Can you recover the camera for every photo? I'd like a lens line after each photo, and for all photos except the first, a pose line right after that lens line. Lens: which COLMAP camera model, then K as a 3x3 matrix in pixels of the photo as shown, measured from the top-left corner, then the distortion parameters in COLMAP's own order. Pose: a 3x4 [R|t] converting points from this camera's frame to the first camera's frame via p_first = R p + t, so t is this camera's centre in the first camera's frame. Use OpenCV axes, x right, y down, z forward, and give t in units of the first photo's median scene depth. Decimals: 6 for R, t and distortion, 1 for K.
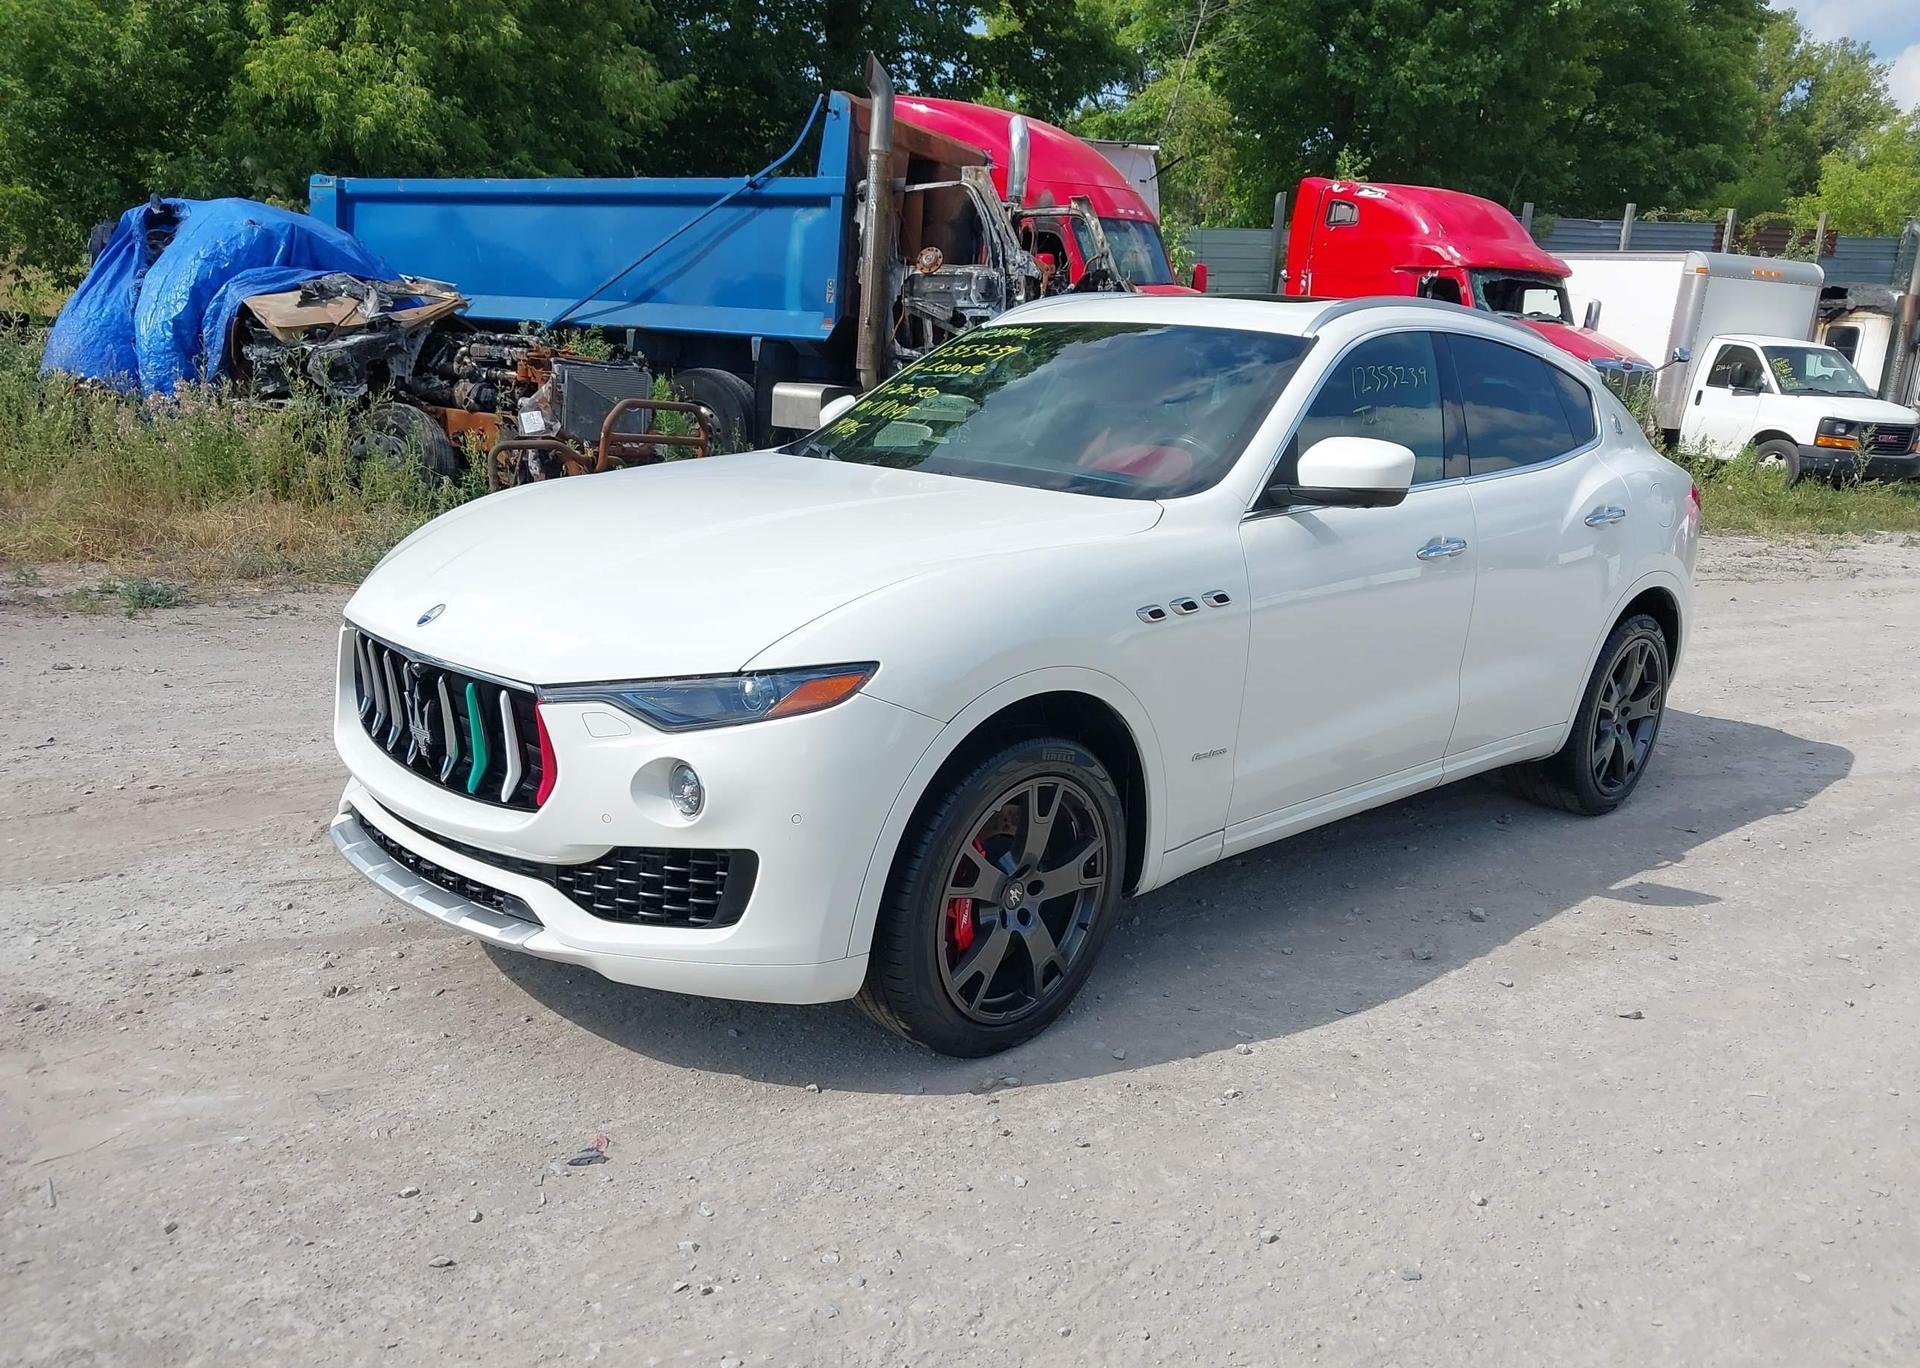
lens RADIAL K [[1556.2, 0, 960.0], [0, 1556.2, 684.0], [0, 0, 1]] dist [0.027544, -0.005958]
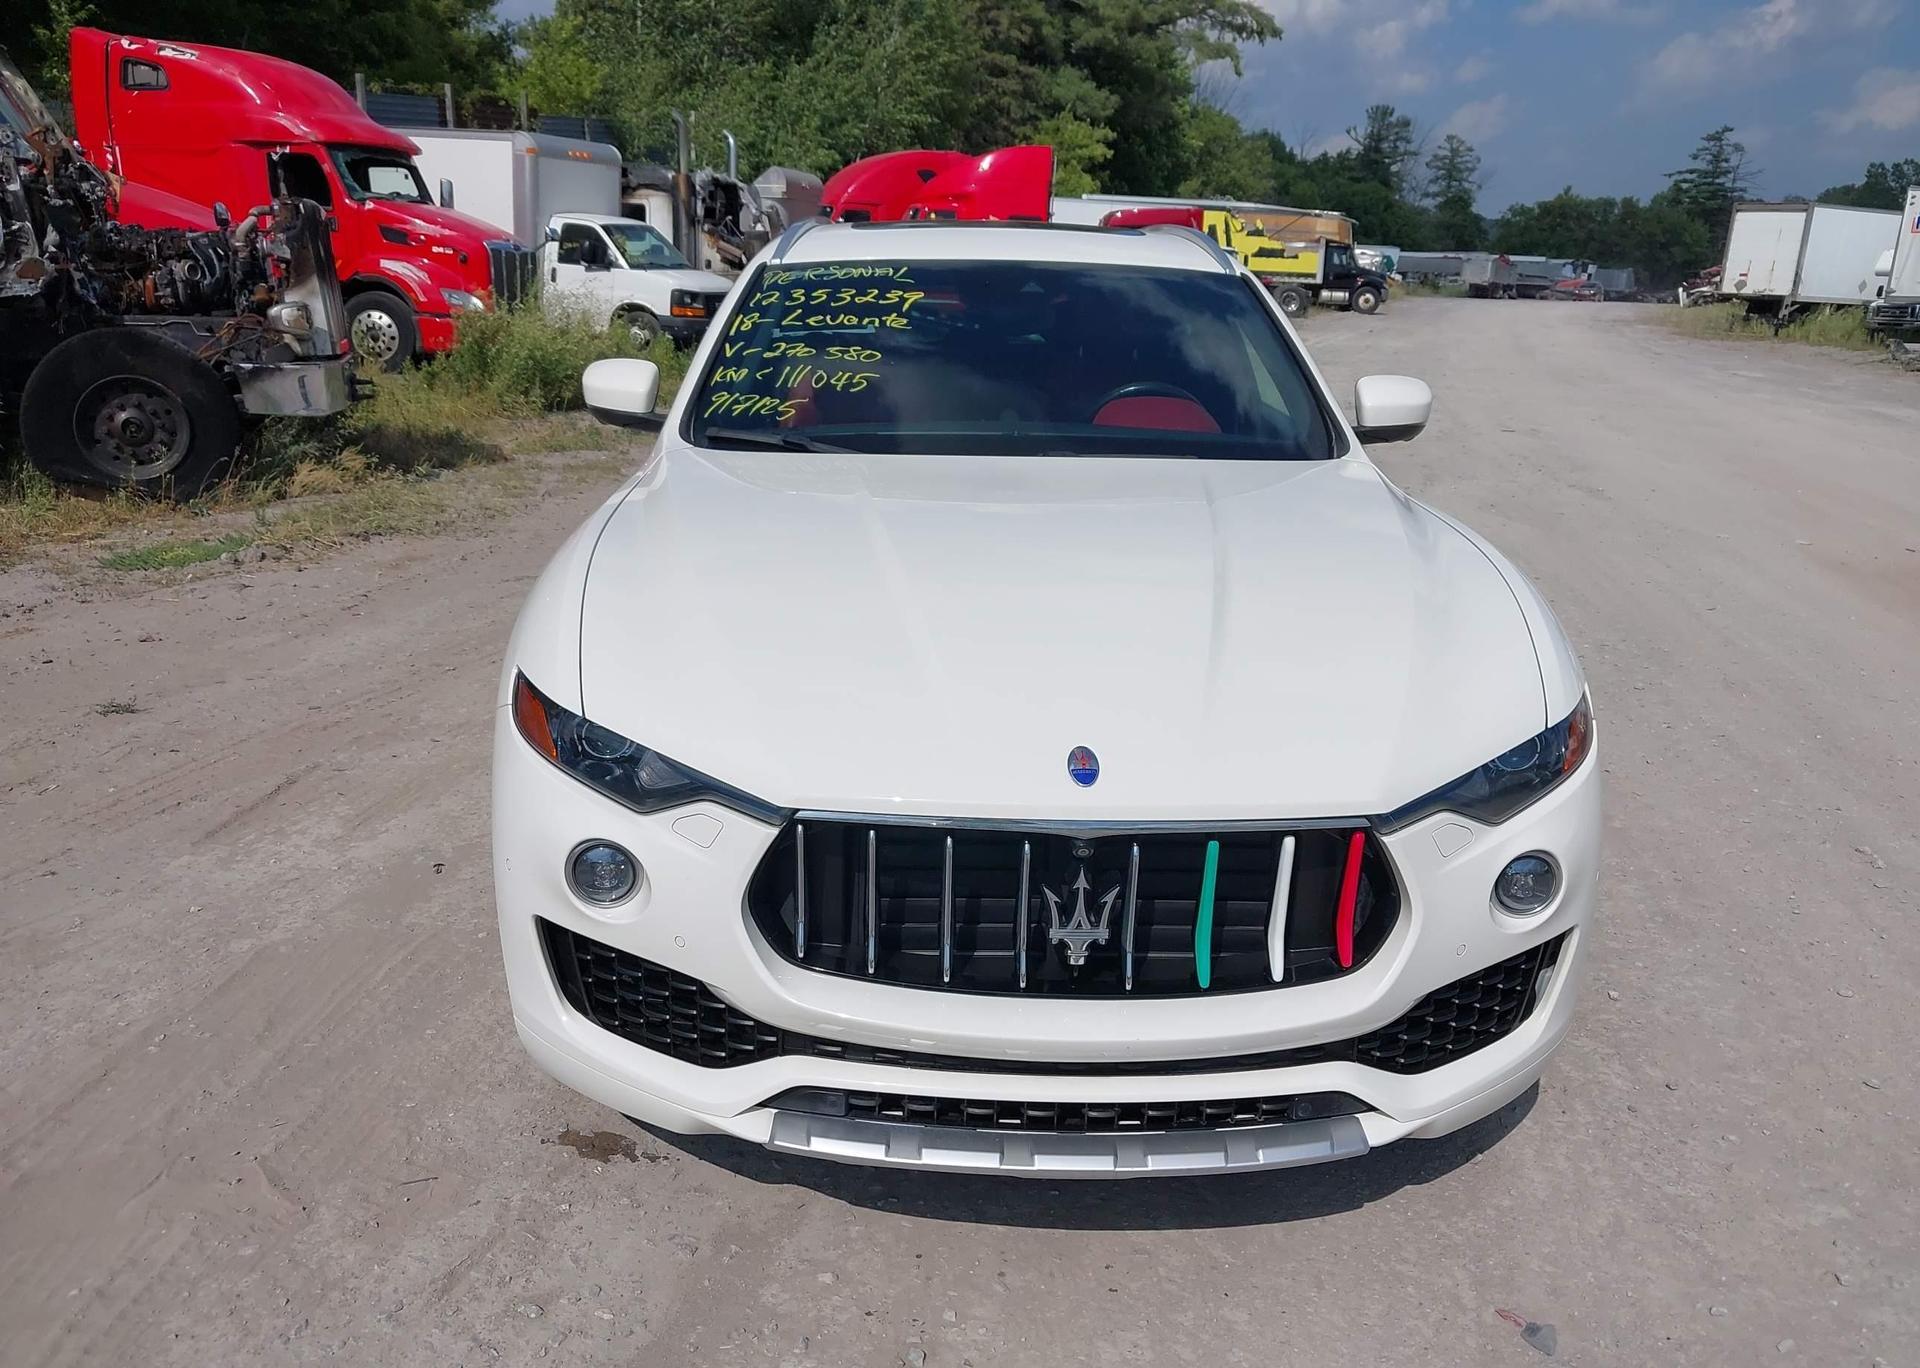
lens RADIAL K [[1591.2, 0, 939.6], [0, 1591.2, 650.5], [0, 0, 1]] dist [-0.041808, 0.084224]
pose [[0.686571, -0.207742, 0.696752, -0.229084], [0.166822, 0.977755, 0.127141, -0.051428], [-0.707666, 0.028942, 0.705954, 0.146420]]
